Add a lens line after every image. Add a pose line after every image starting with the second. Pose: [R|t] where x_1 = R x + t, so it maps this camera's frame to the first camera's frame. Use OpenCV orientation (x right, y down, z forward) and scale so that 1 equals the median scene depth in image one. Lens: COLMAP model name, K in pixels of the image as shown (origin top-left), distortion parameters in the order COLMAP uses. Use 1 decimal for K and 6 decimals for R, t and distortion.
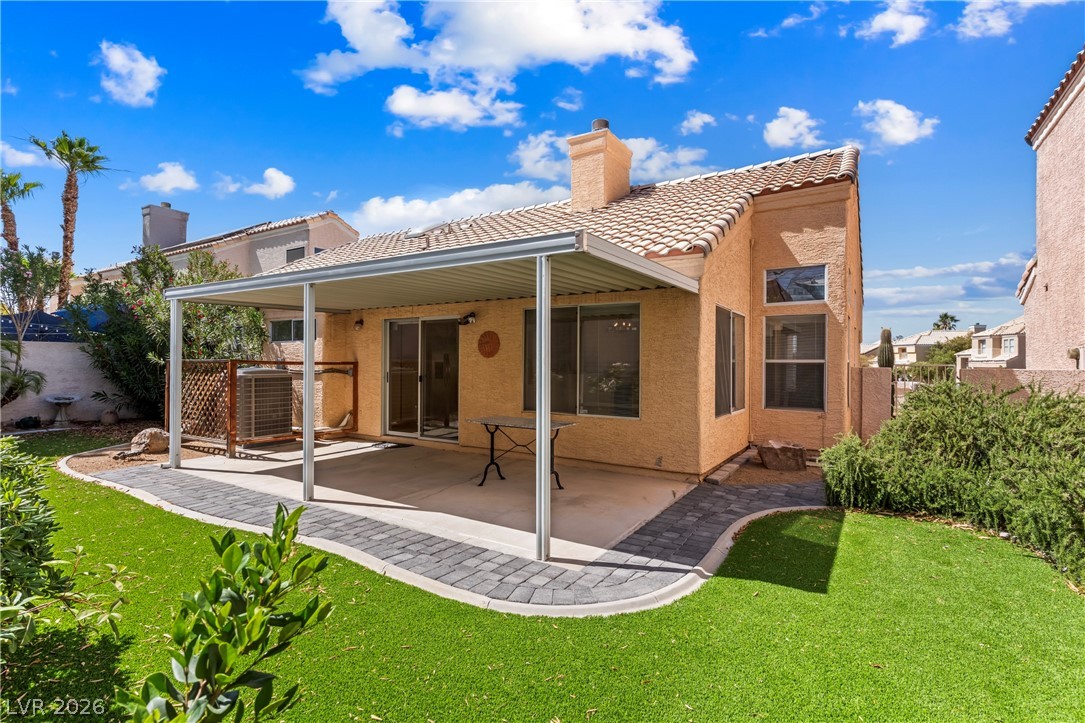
lens RADIAL K [[512.4, 0, 543.7], [0, 512.4, 358.8], [0, 0, 1]] dist [0.002050, 0.000714]
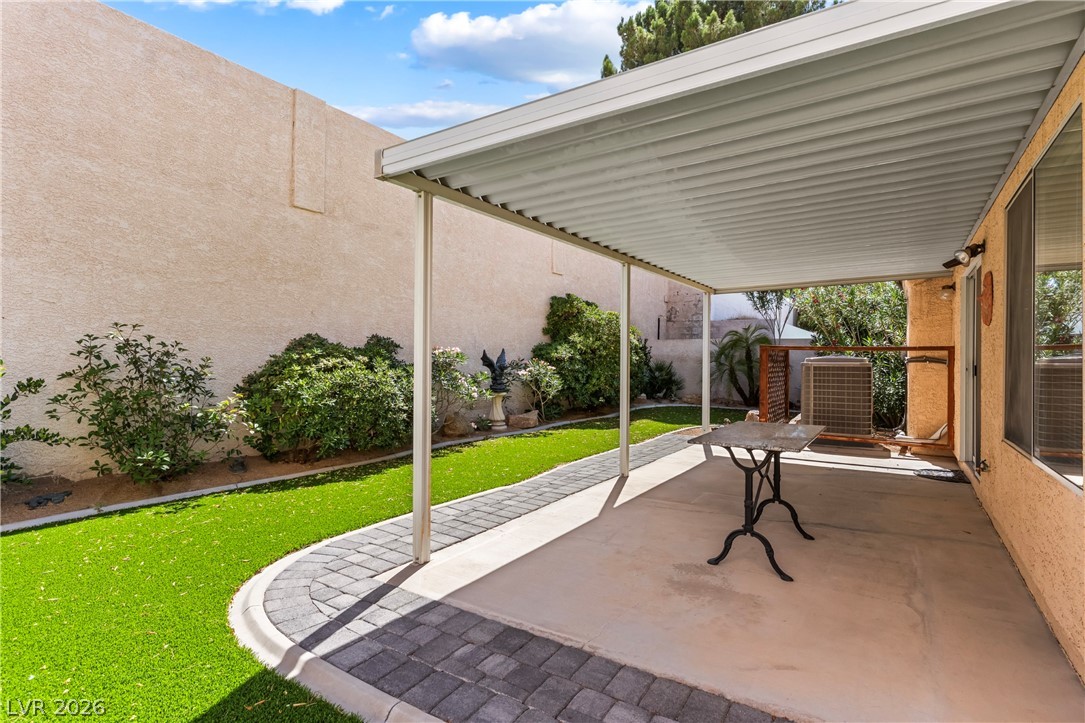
lens RADIAL K [[534.4, 0, 542.5], [0, 534.4, 361.5], [0, 0, 1]] dist [-0.000178, 0.000163]
pose [[-0.005059, -0.002561, -0.999984, 0.762219], [-0.001614, 0.999995, -0.002553, 0.064587], [0.999986, 0.001601, -0.005064, 1.070987]]
